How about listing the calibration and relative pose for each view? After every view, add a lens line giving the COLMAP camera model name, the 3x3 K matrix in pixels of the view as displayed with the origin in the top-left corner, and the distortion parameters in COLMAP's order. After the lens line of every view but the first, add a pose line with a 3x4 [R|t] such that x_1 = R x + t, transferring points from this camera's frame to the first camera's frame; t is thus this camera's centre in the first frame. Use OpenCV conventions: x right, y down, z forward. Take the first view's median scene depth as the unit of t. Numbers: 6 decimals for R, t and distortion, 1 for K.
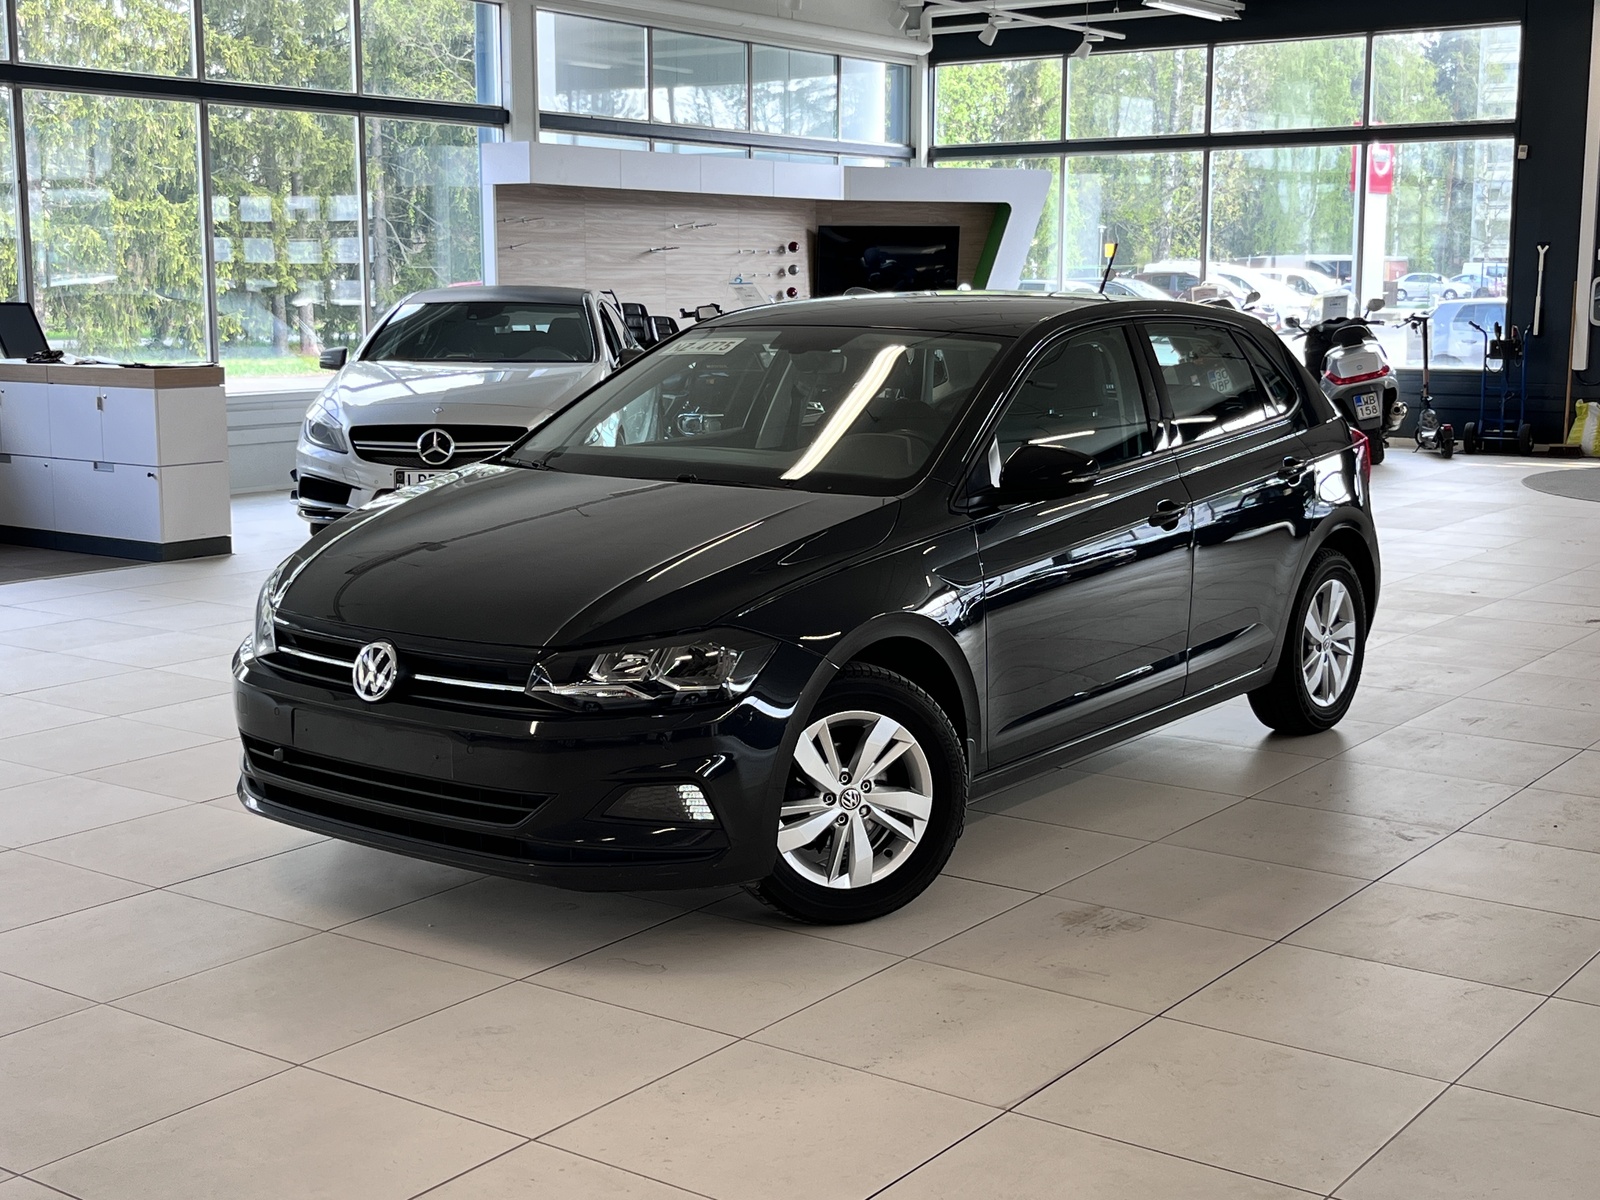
lens RADIAL K [[2099.4, 0, 800.0], [0, 2099.4, 600.0], [0, 0, 1]] dist [-0.003903, 0.049238]
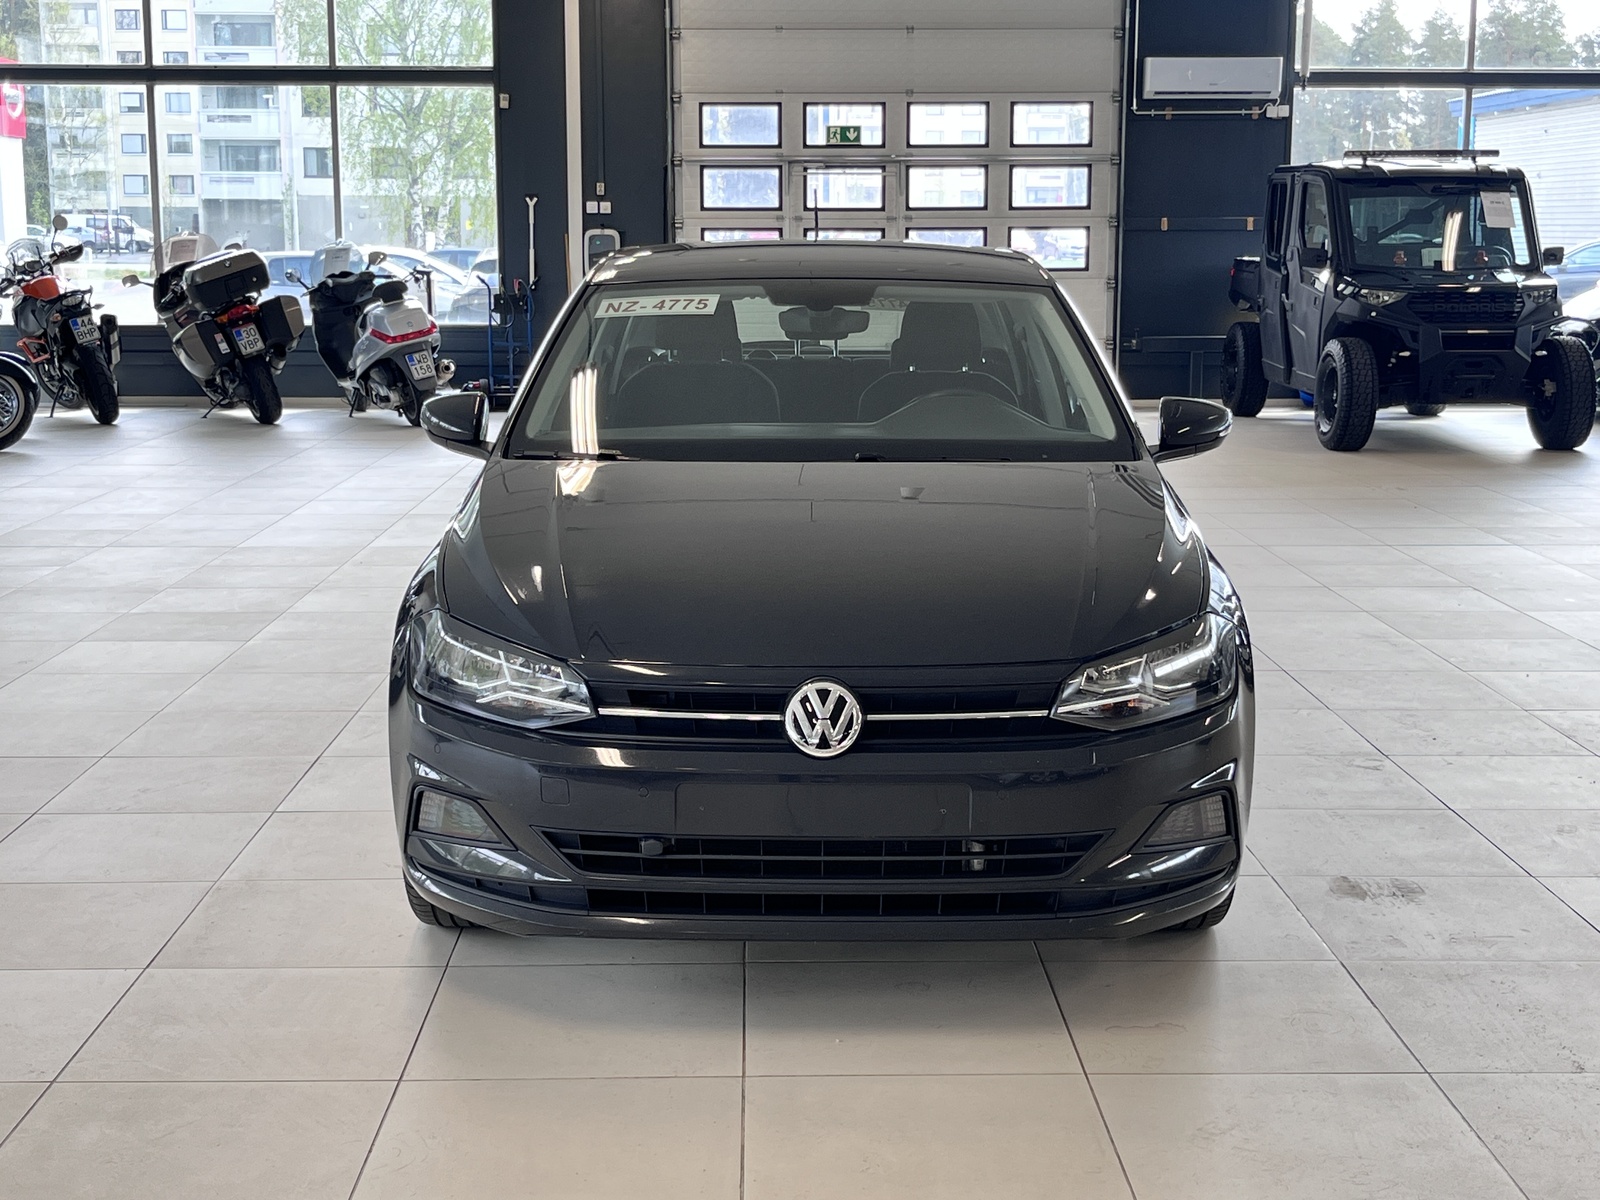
lens RADIAL K [[2234.0, 0, 800.0], [0, 2234.0, 600.0], [0, 0, 1]] dist [0.009809, -0.064338]
pose [[0.799901, -0.090776, 0.593227, -0.194057], [0.083990, 0.995699, 0.039111, -0.012145], [-0.594225, 0.018540, 0.804085, 0.092898]]
